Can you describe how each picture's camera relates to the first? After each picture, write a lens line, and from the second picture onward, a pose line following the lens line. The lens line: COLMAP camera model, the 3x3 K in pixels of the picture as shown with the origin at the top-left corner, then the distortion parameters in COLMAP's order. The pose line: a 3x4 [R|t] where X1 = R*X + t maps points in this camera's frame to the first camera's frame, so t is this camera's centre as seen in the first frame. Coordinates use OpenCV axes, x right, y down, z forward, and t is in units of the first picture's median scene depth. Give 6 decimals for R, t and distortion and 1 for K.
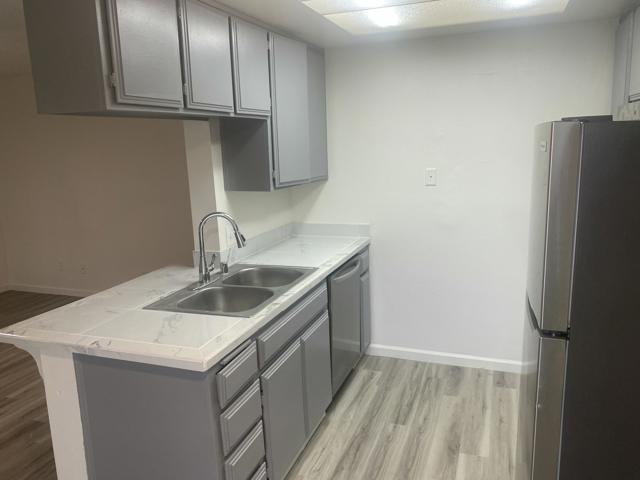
lens RADIAL K [[490.7, 0, 320.2], [0, 490.7, 232.5], [0, 0, 1]] dist [0.047849, -0.051815]
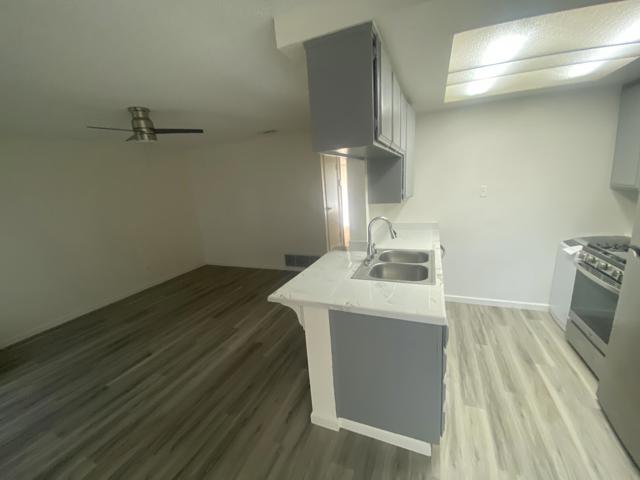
lens RADIAL K [[258.0, 0, 320.0], [0, 258.0, 240.0], [0, 0, 1]] dist [0.019106, -0.020922]
pose [[0.997895, -0.025135, -0.059773, -0.349122], [0.027568, 0.998810, 0.040240, -0.004161], [0.058691, -0.041803, 0.997401, 0.148917]]
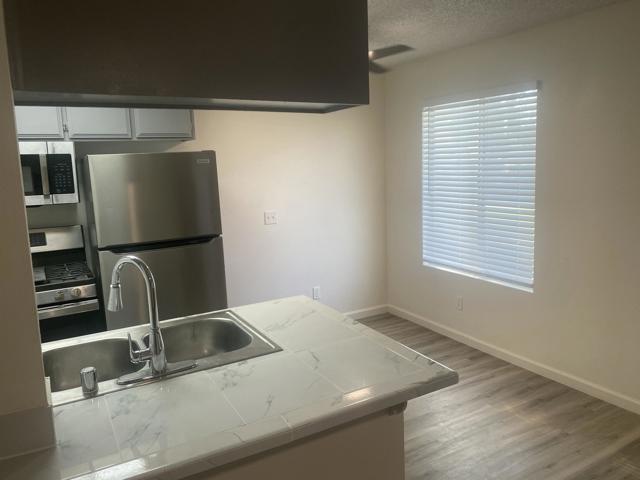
lens RADIAL K [[490.7, 0, 320.2], [0, 490.7, 232.5], [0, 0, 1]] dist [0.047849, -0.051815]
pose [[-0.766424, -0.035110, 0.641375, -0.777052], [0.177854, 0.947866, 0.264419, -0.185945], [-0.617221, 0.316728, -0.720223, 1.273320]]
